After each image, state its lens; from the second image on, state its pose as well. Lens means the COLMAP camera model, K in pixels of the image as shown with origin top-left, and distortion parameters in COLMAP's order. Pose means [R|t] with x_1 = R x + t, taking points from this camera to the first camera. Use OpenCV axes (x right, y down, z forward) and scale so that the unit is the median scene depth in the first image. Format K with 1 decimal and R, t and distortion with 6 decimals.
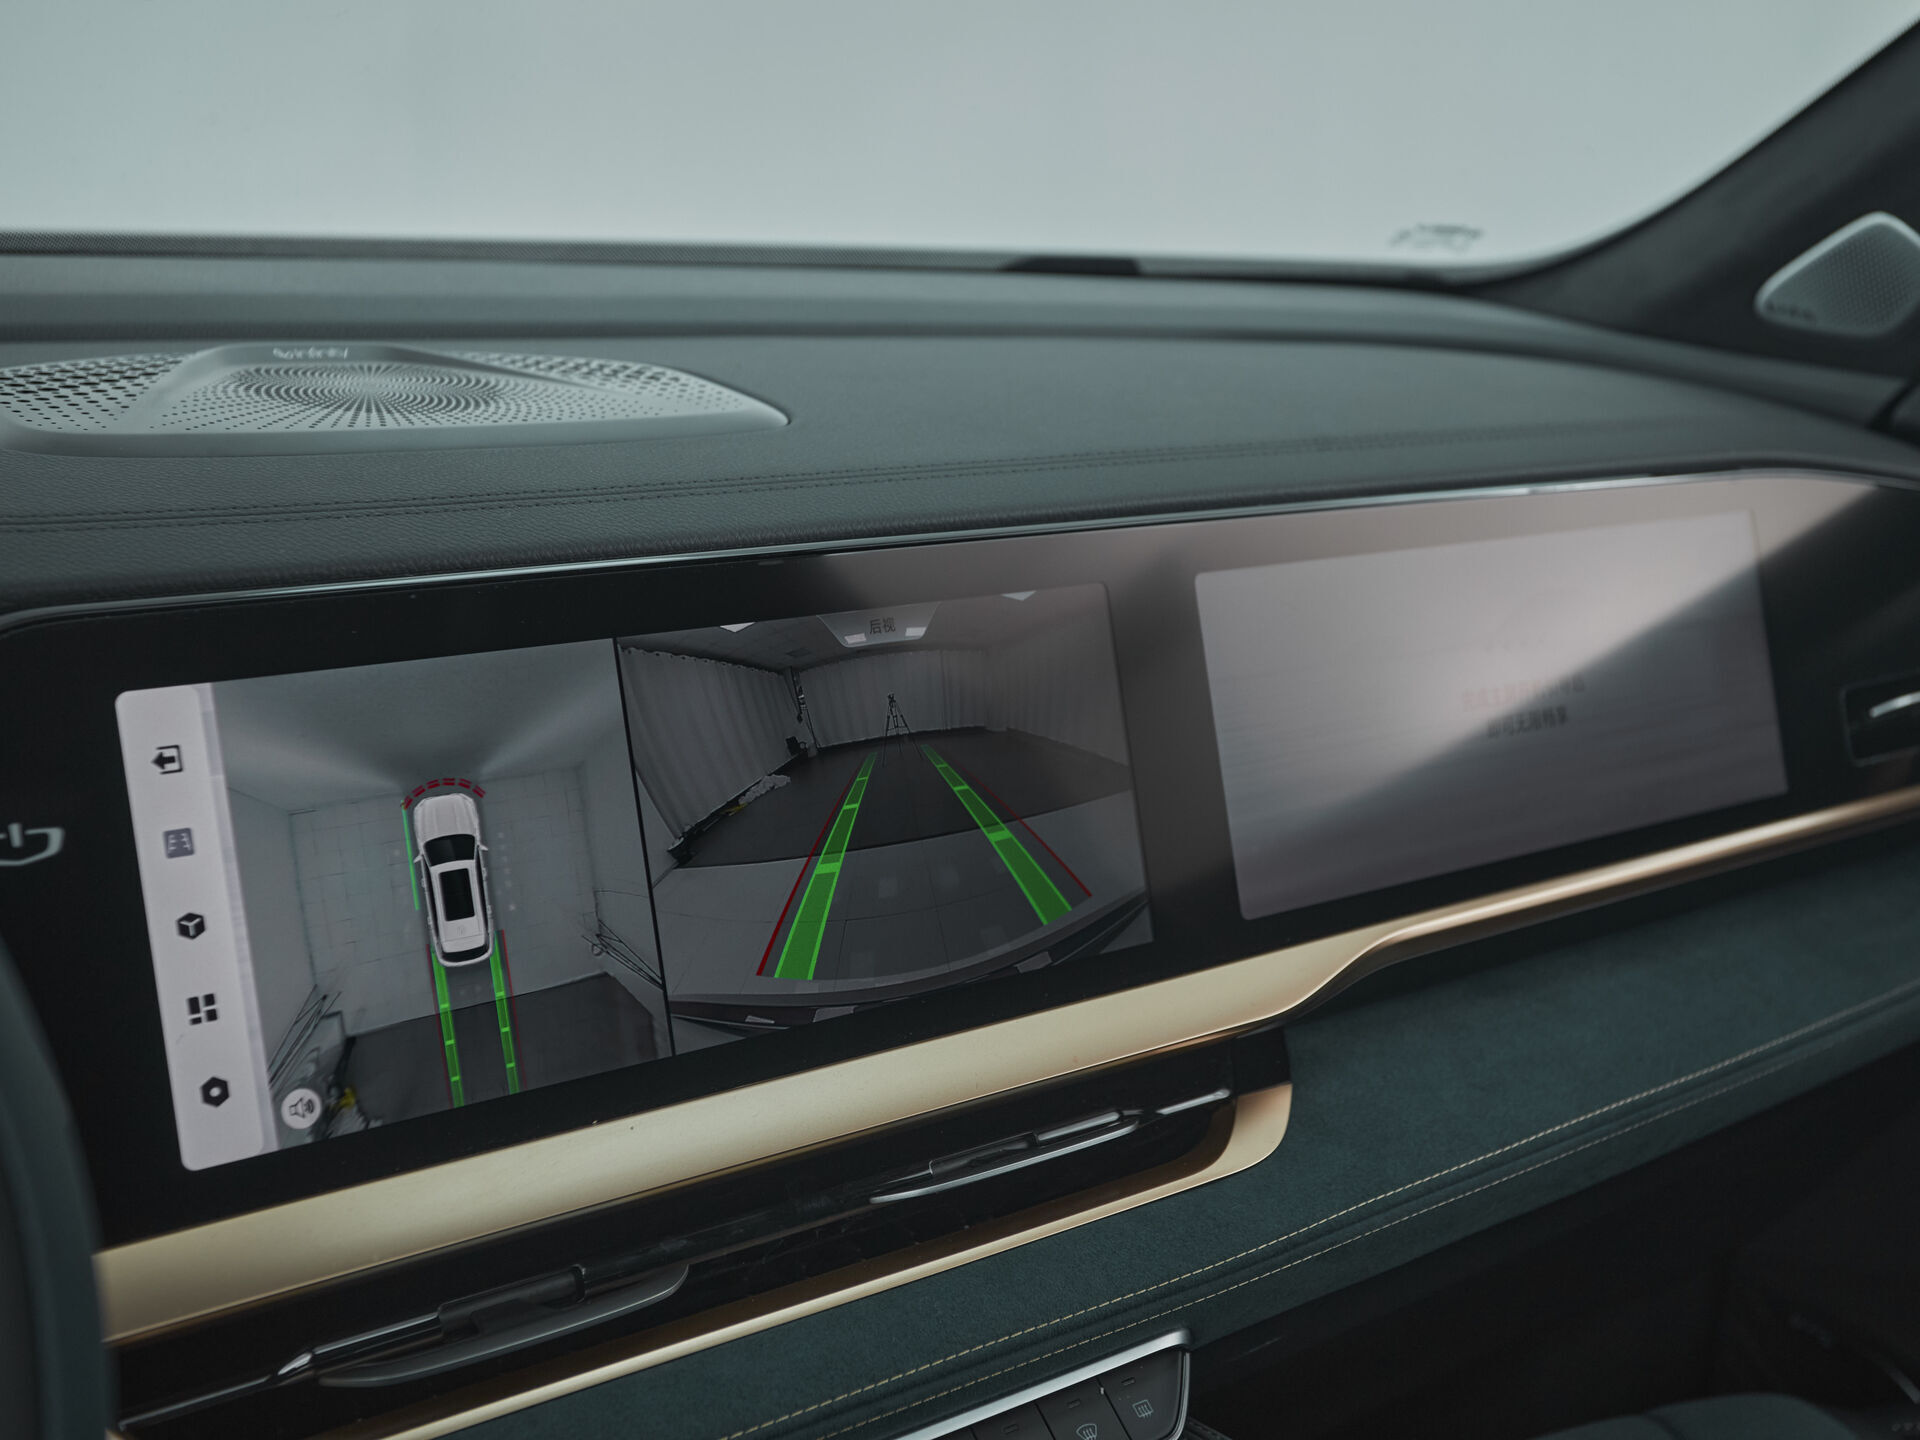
lens RADIAL K [[2365.4, 0, 1057.4], [0, 2365.4, 714.5], [0, 0, 1]] dist [0.016599, 0.111194]
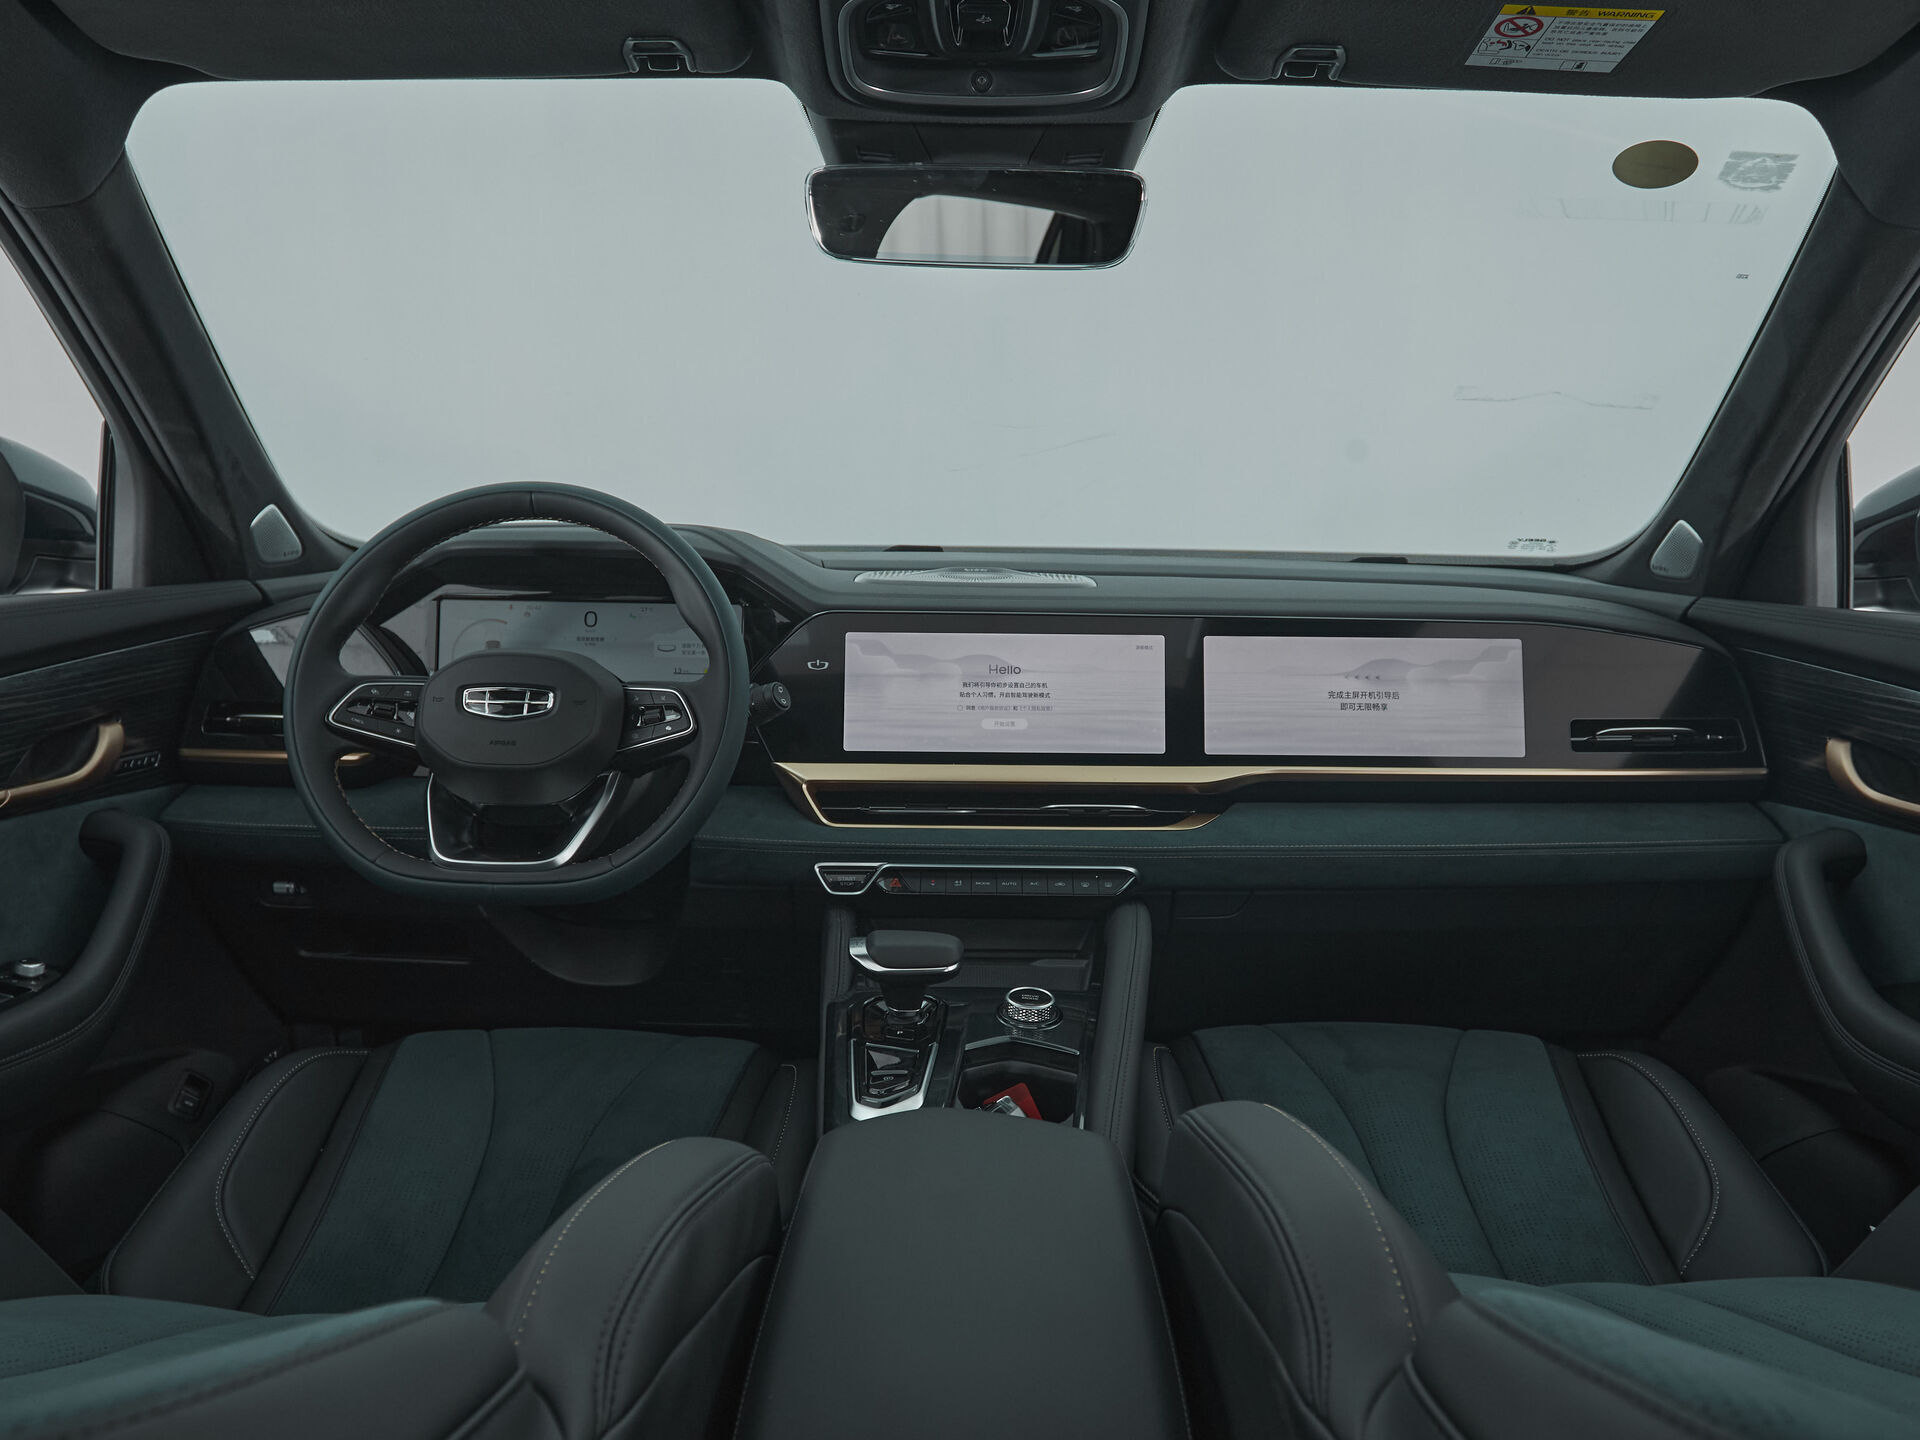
lens RADIAL K [[1432.3, 0, 969.0], [0, 1432.3, 829.1], [0, 0, 1]] dist [-0.004343, 0.001410]
pose [[0.775883, 0.083741, -0.625295, 0.980764], [-0.129283, 0.991222, -0.027671, 0.270202], [0.617488, 0.102309, 0.779898, -0.549088]]
